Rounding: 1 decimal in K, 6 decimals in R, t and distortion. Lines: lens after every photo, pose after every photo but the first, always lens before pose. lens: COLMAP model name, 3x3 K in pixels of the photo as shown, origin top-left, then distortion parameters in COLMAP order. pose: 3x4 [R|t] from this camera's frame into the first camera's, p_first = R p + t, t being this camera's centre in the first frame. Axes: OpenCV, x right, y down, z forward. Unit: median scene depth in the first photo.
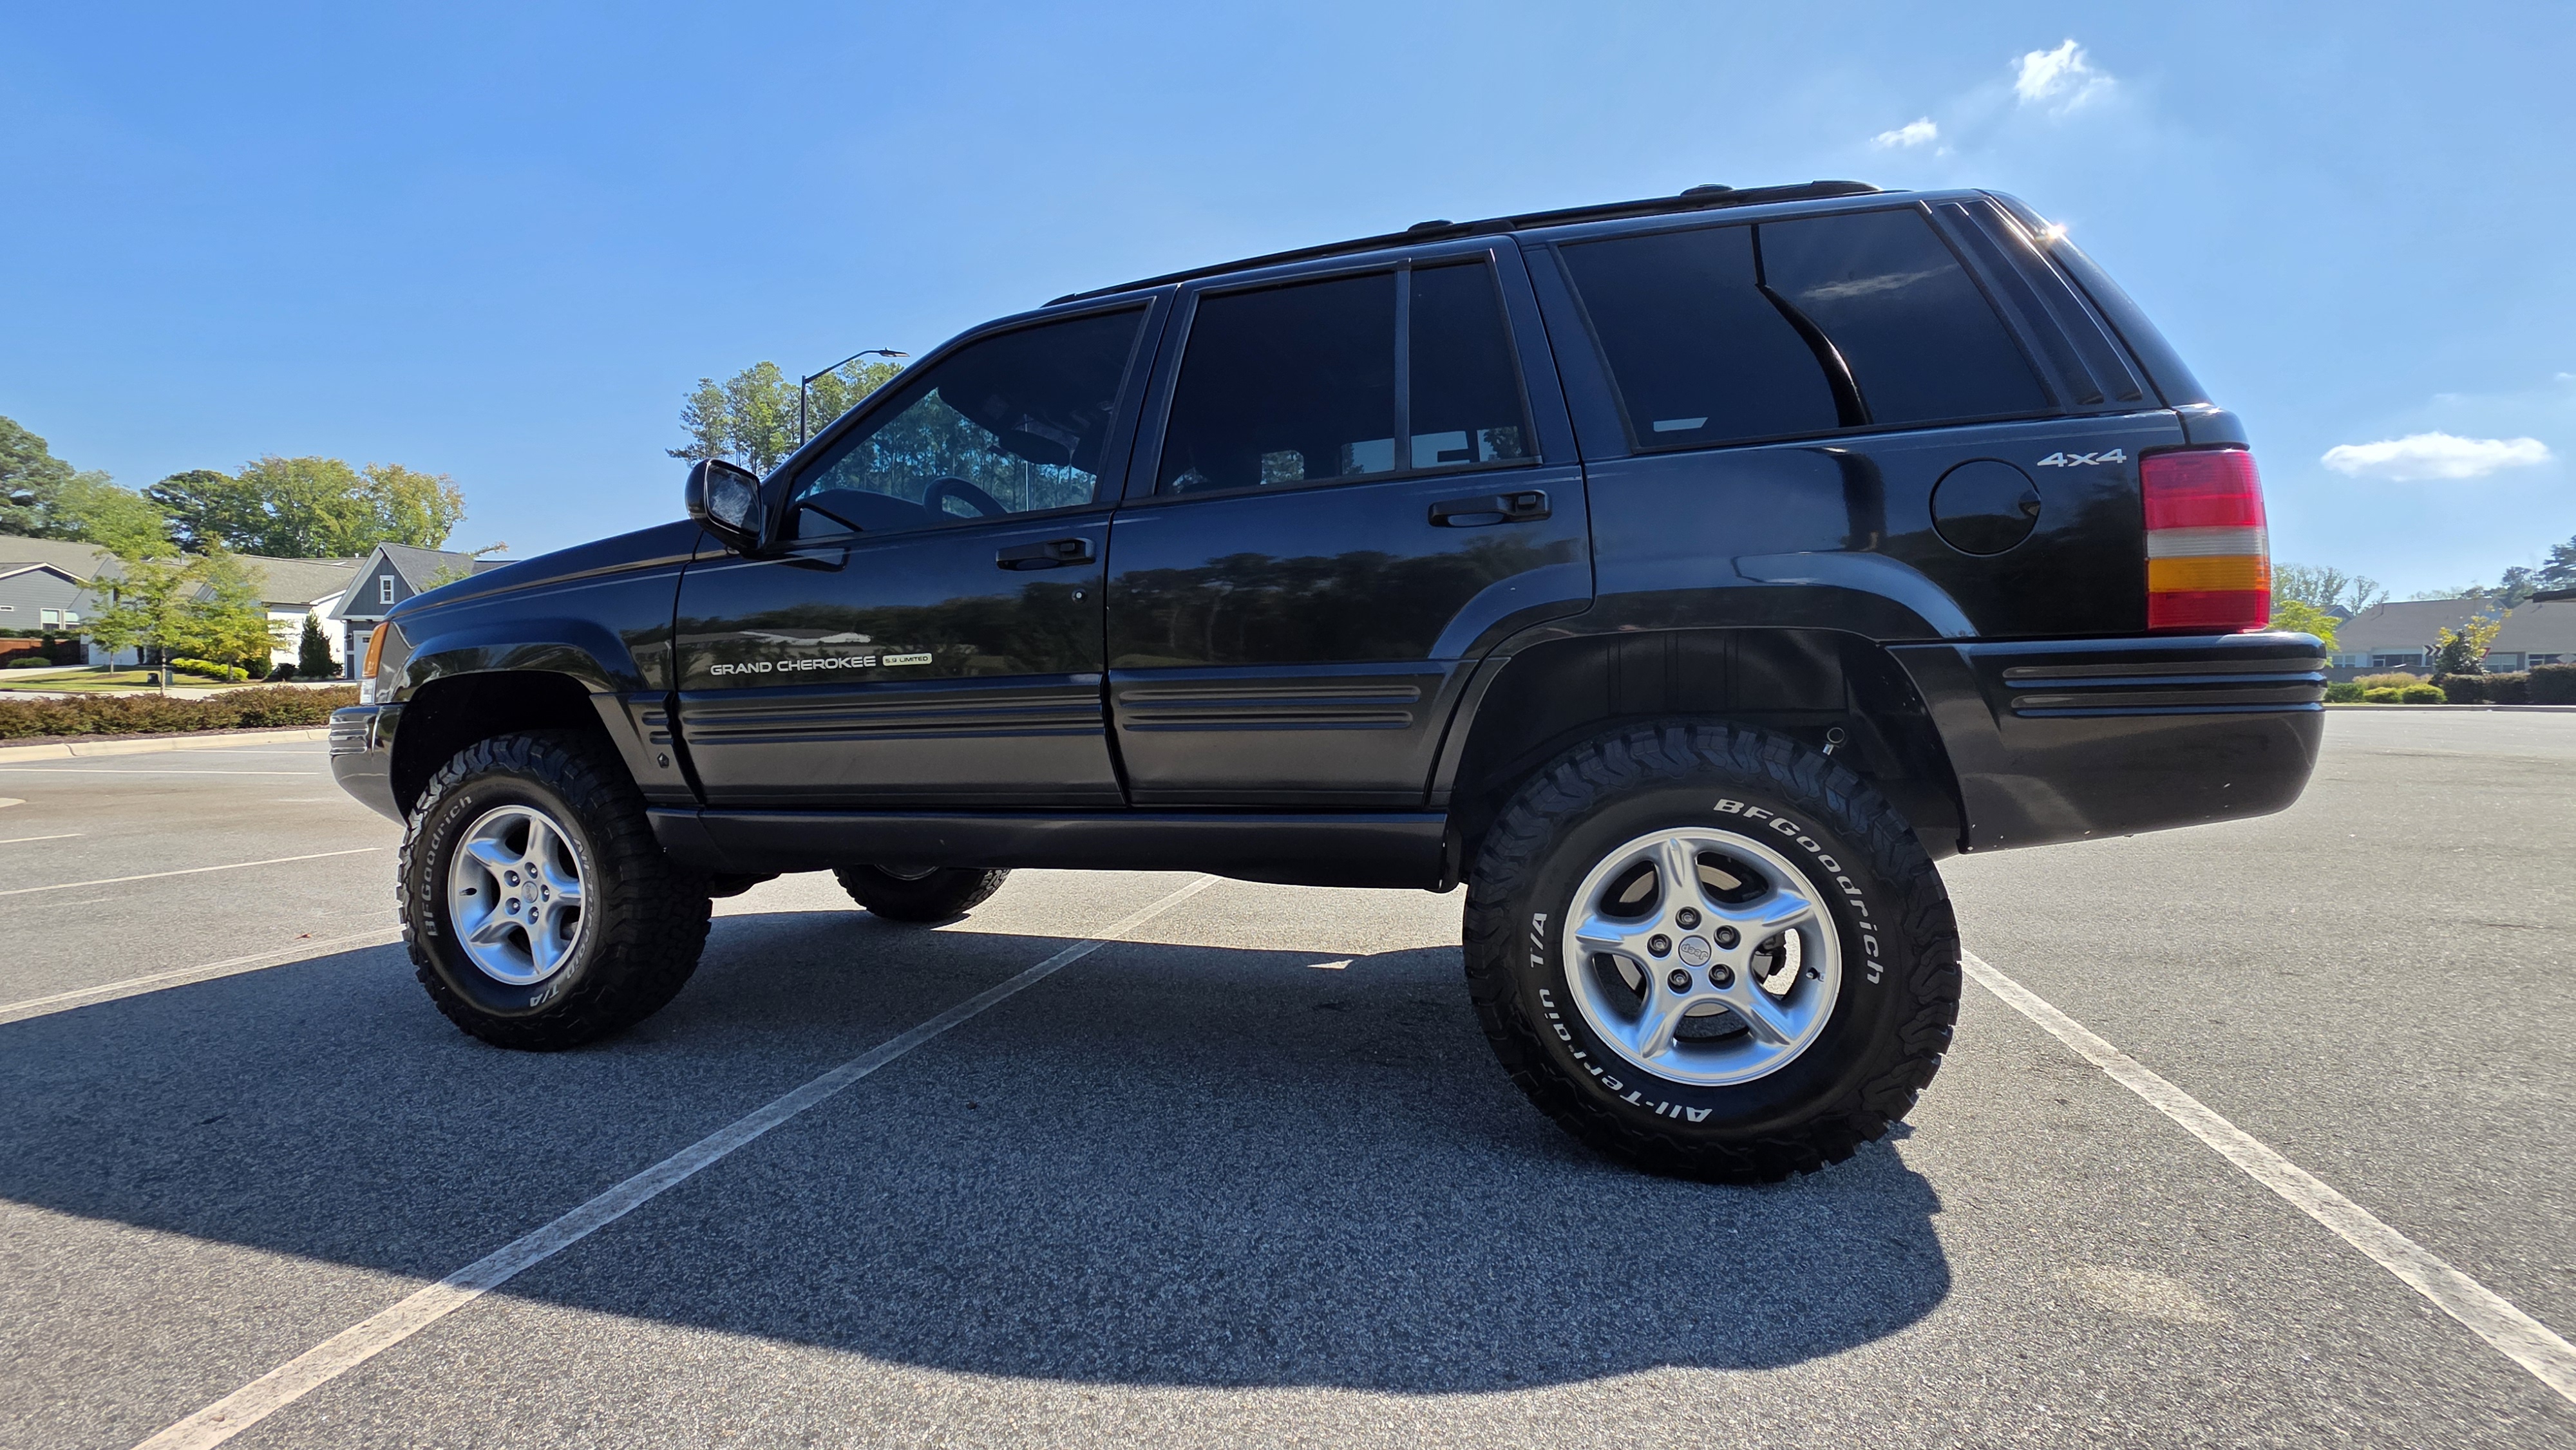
lens RADIAL K [[1032.6, 0, 1288.4], [0, 1032.6, 713.5], [0, 0, 1]] dist [0.000773, 0.000042]
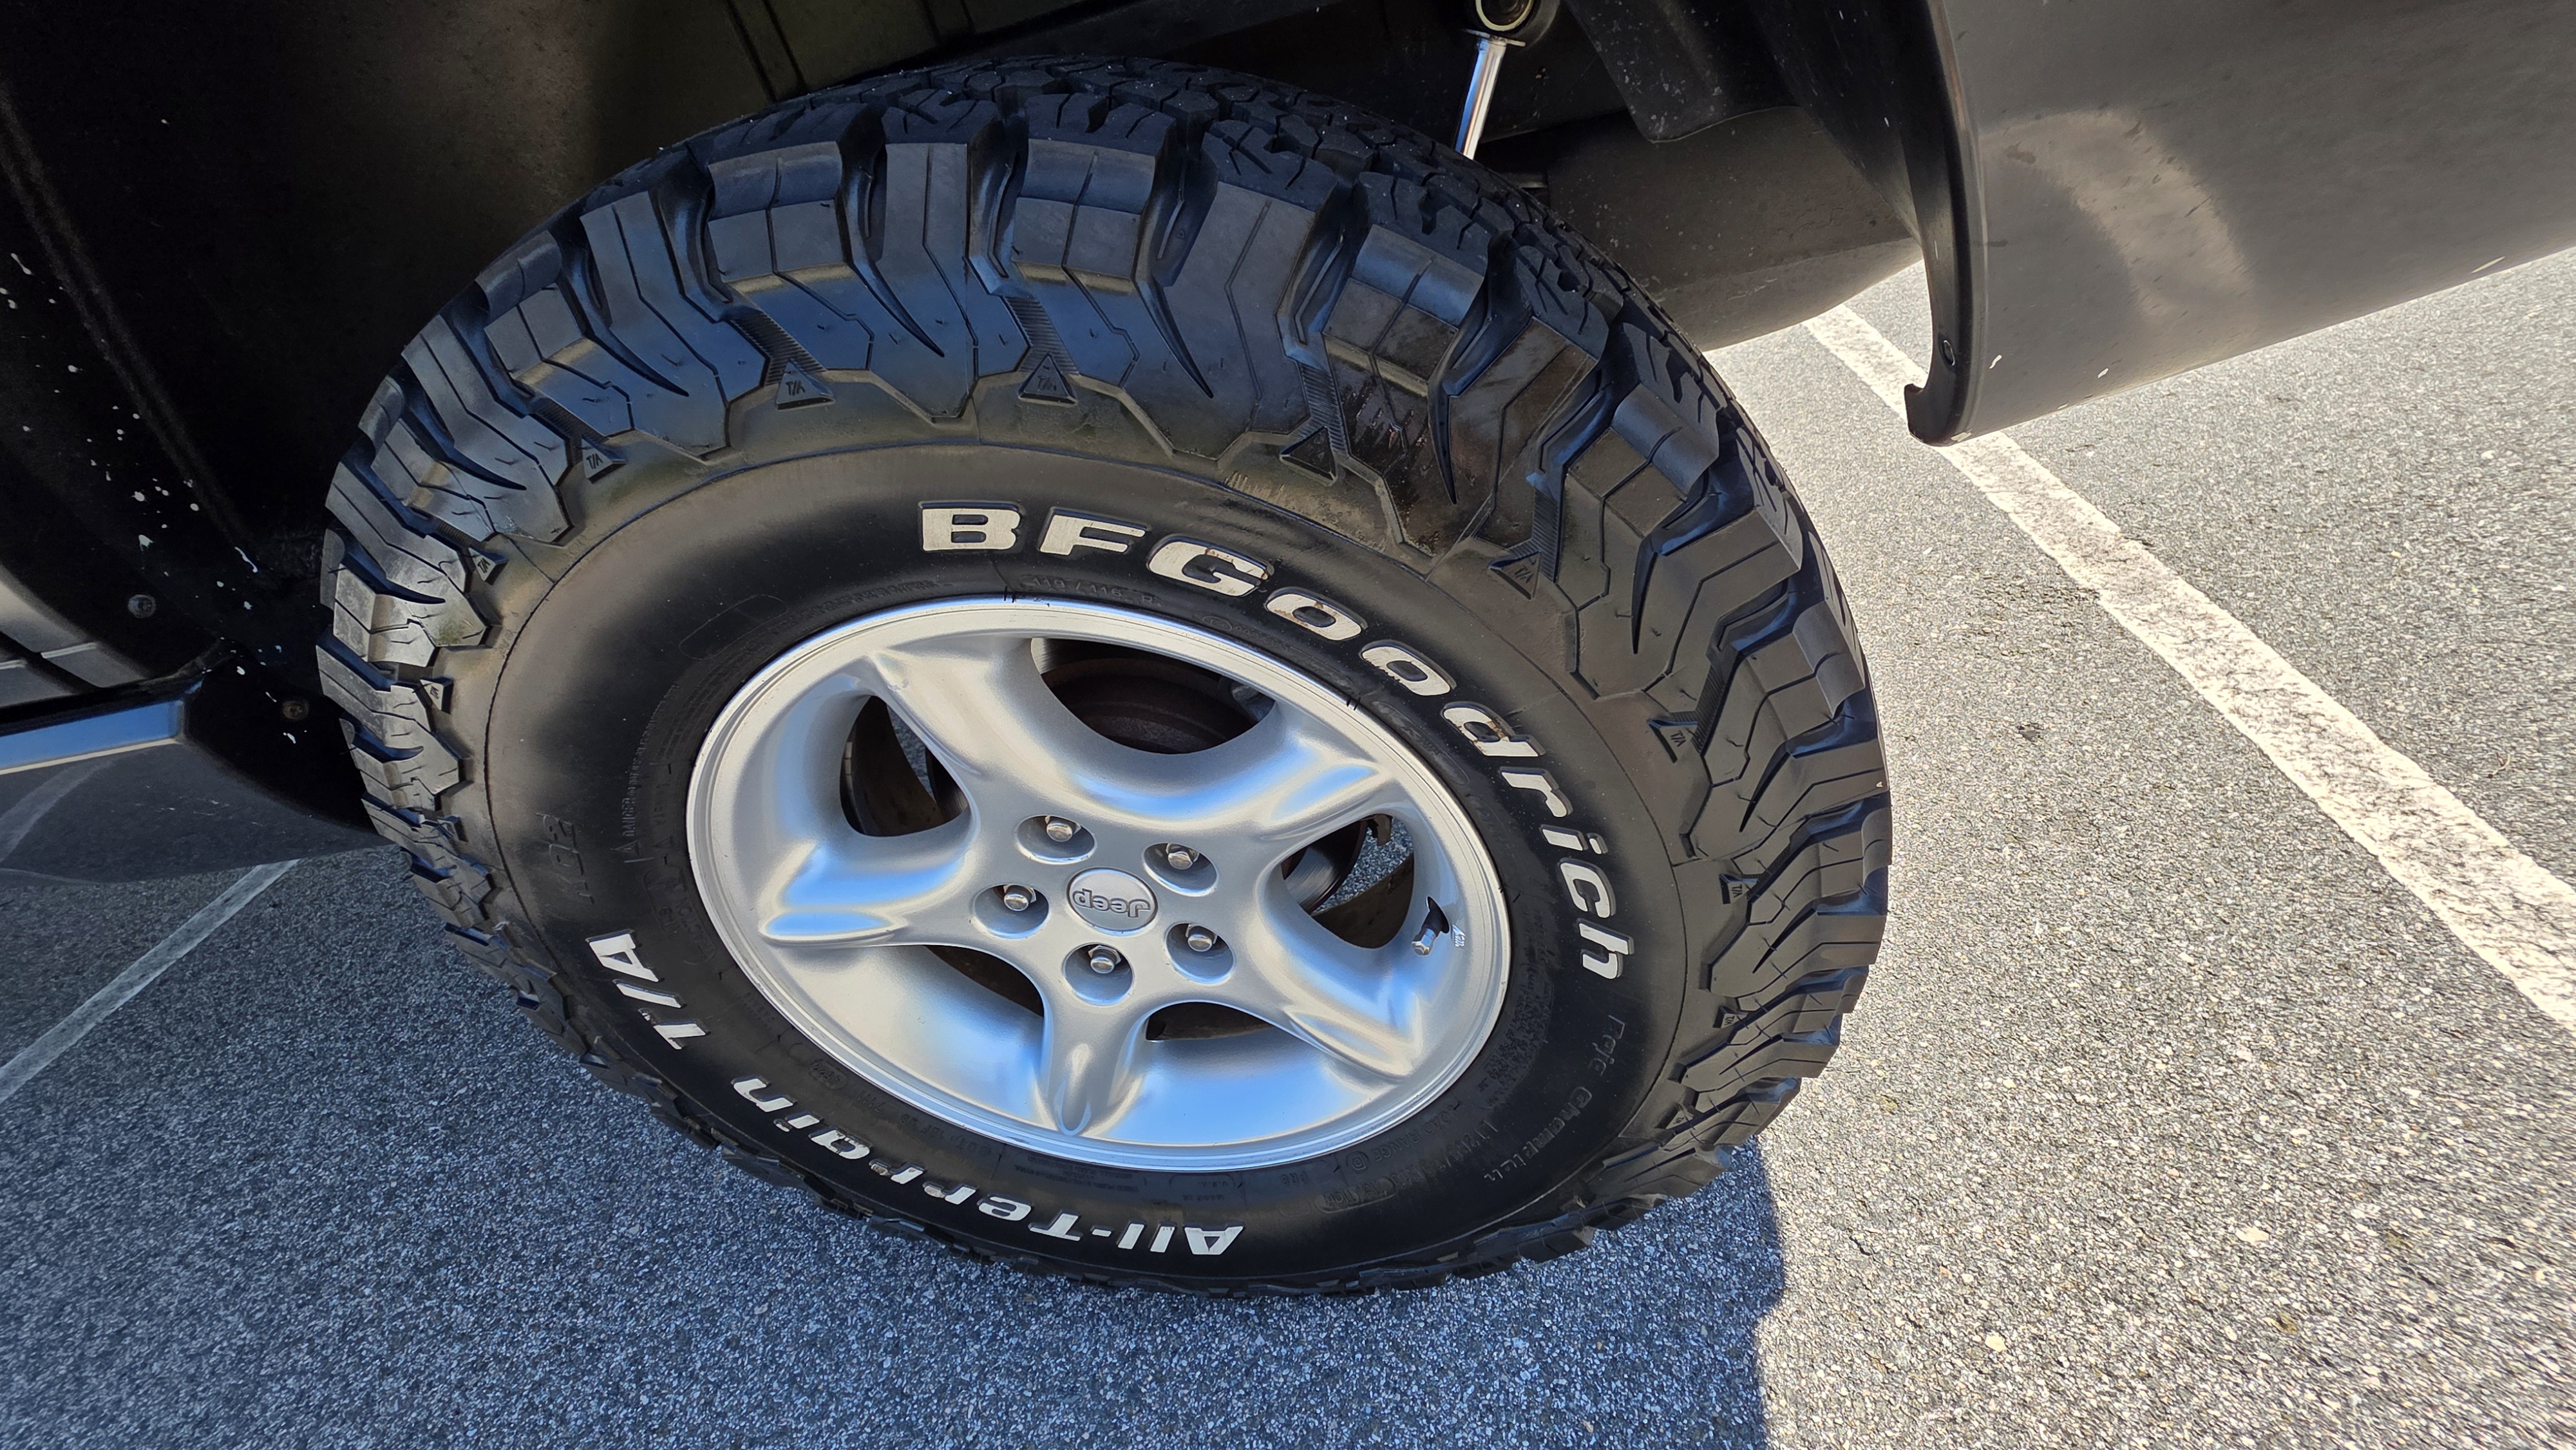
lens RADIAL K [[1032.6, 0, 1288.4], [0, 1032.6, 713.5], [0, 0, 1]] dist [0.000773, 0.000042]
pose [[0.961032, -0.276030, 0.014971, 0.468725], [0.221884, 0.802552, 0.553785, 0.012202], [-0.164876, -0.528884, 0.832525, 0.762140]]
